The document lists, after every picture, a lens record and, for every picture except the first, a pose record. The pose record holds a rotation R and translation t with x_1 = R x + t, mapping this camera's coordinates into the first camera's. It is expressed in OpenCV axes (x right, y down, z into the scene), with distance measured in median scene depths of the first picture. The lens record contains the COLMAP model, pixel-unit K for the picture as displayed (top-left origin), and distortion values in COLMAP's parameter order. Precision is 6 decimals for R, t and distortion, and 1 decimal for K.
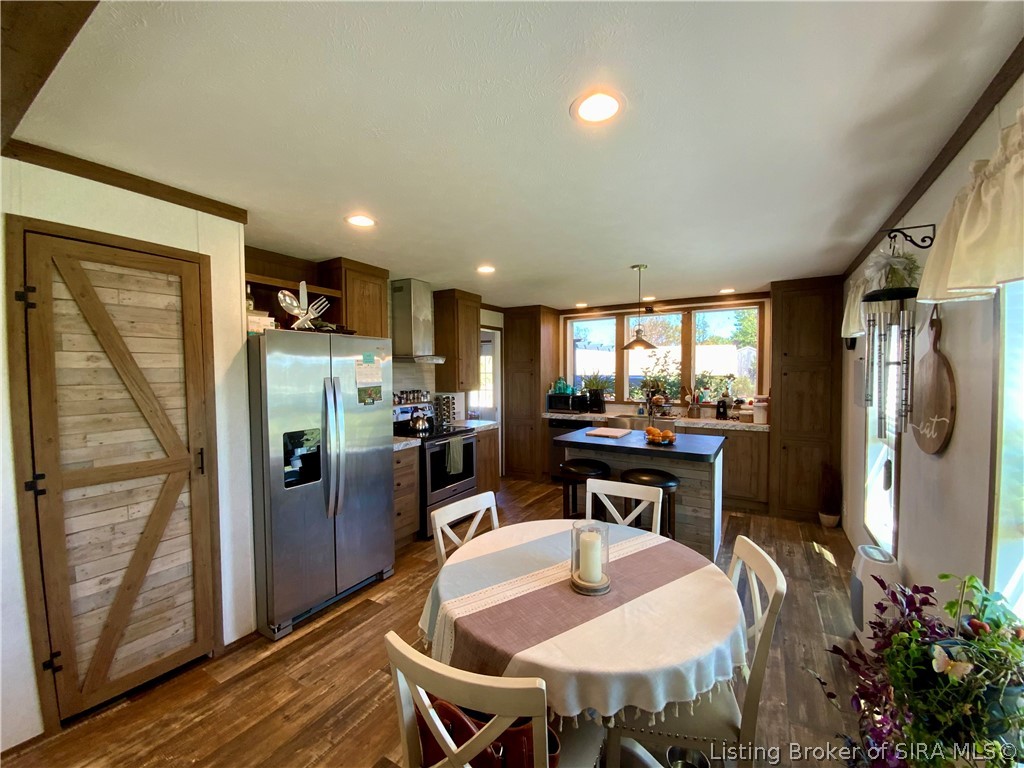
lens RADIAL K [[412.7, 0, 514.3], [0, 412.7, 385.3], [0, 0, 1]] dist [0.024767, -0.020771]
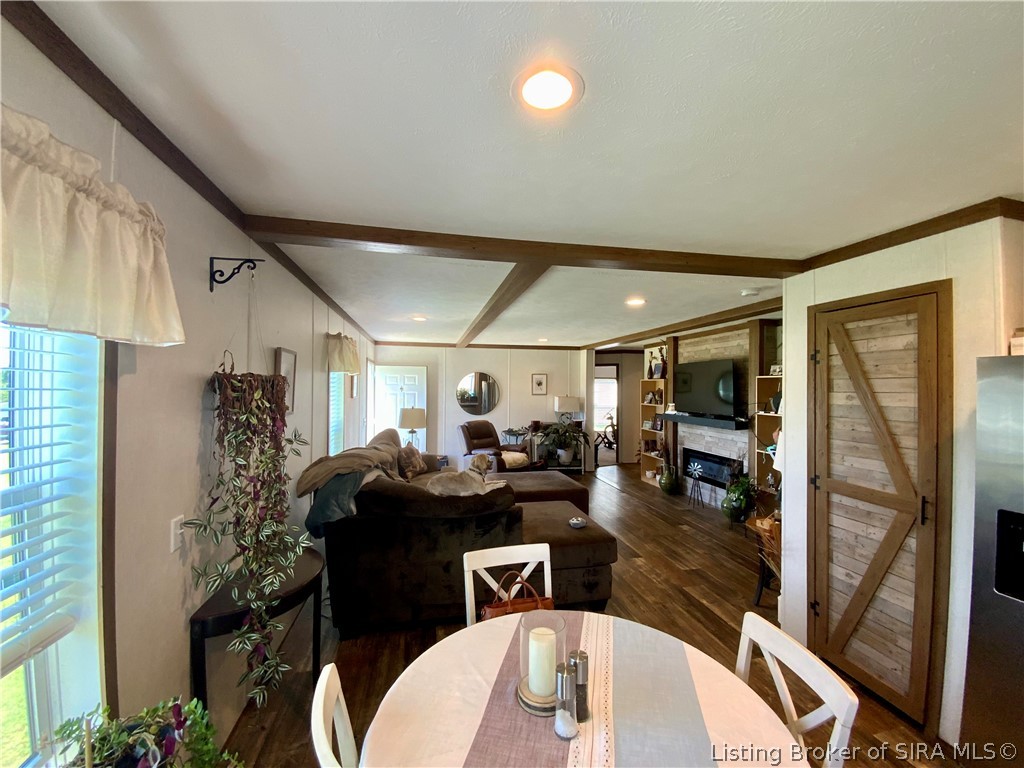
lens RADIAL K [[412.7, 0, 514.3], [0, 412.7, 385.3], [0, 0, 1]] dist [0.024767, -0.020771]
pose [[-0.730023, -0.002376, -0.683418, 0.466473], [-0.024053, 0.999464, 0.022218, -0.080519], [0.682999, 0.032658, -0.729689, 0.929639]]
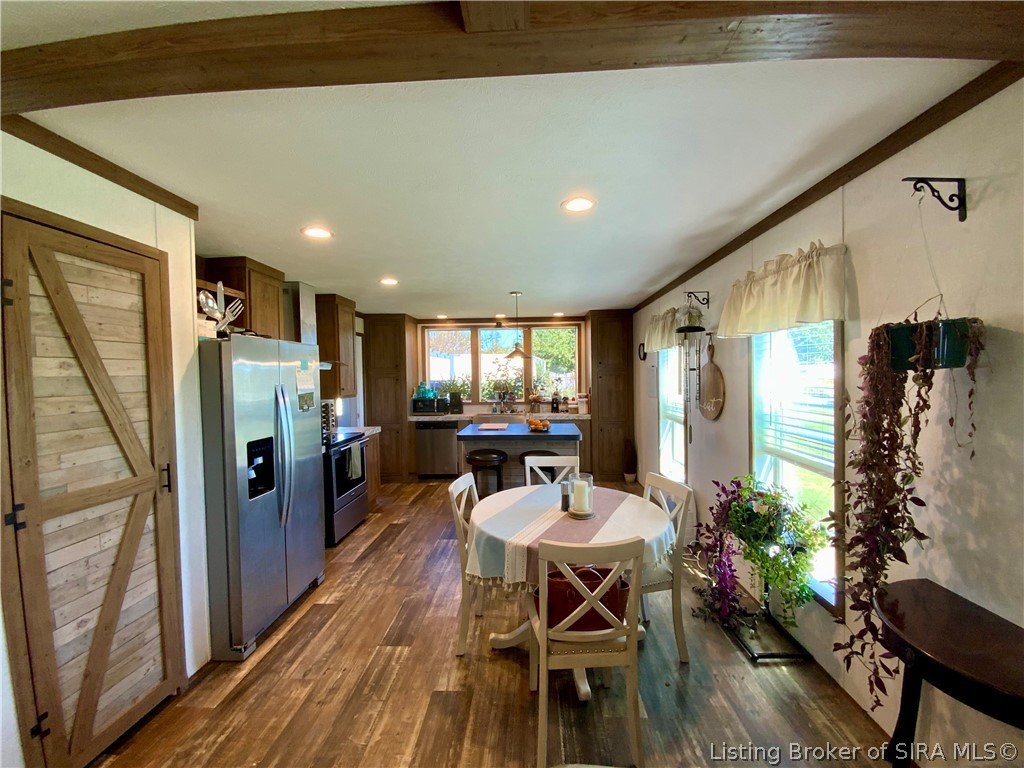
lens RADIAL K [[412.7, 0, 514.3], [0, 412.7, 385.3], [0, 0, 1]] dist [0.024767, -0.020771]
pose [[0.881007, -0.019701, 0.472693, -0.456215], [0.026238, 0.999630, -0.007239, 0.005246], [-0.472376, 0.018780, 0.881197, -0.145282]]
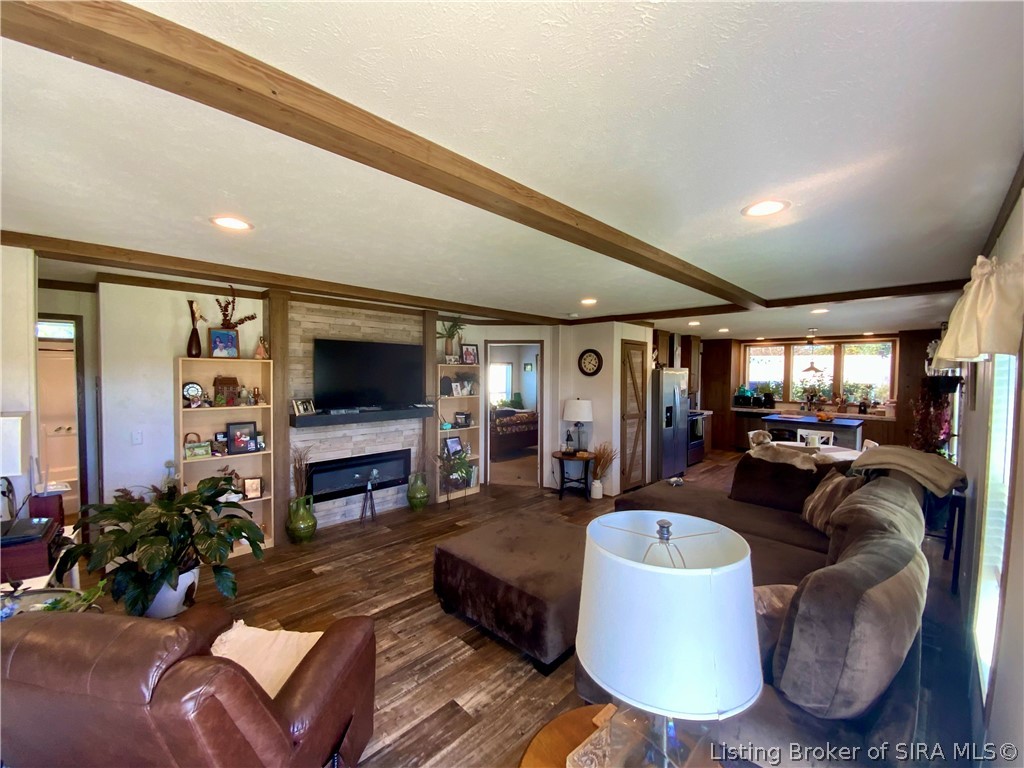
lens RADIAL K [[412.7, 0, 514.3], [0, 412.7, 385.3], [0, 0, 1]] dist [0.024767, -0.020771]
pose [[0.970789, 0.019361, -0.239150, -0.854101], [-0.019689, 0.999806, 0.001015, -0.006249], [0.239124, 0.003723, 0.970982, -1.769487]]
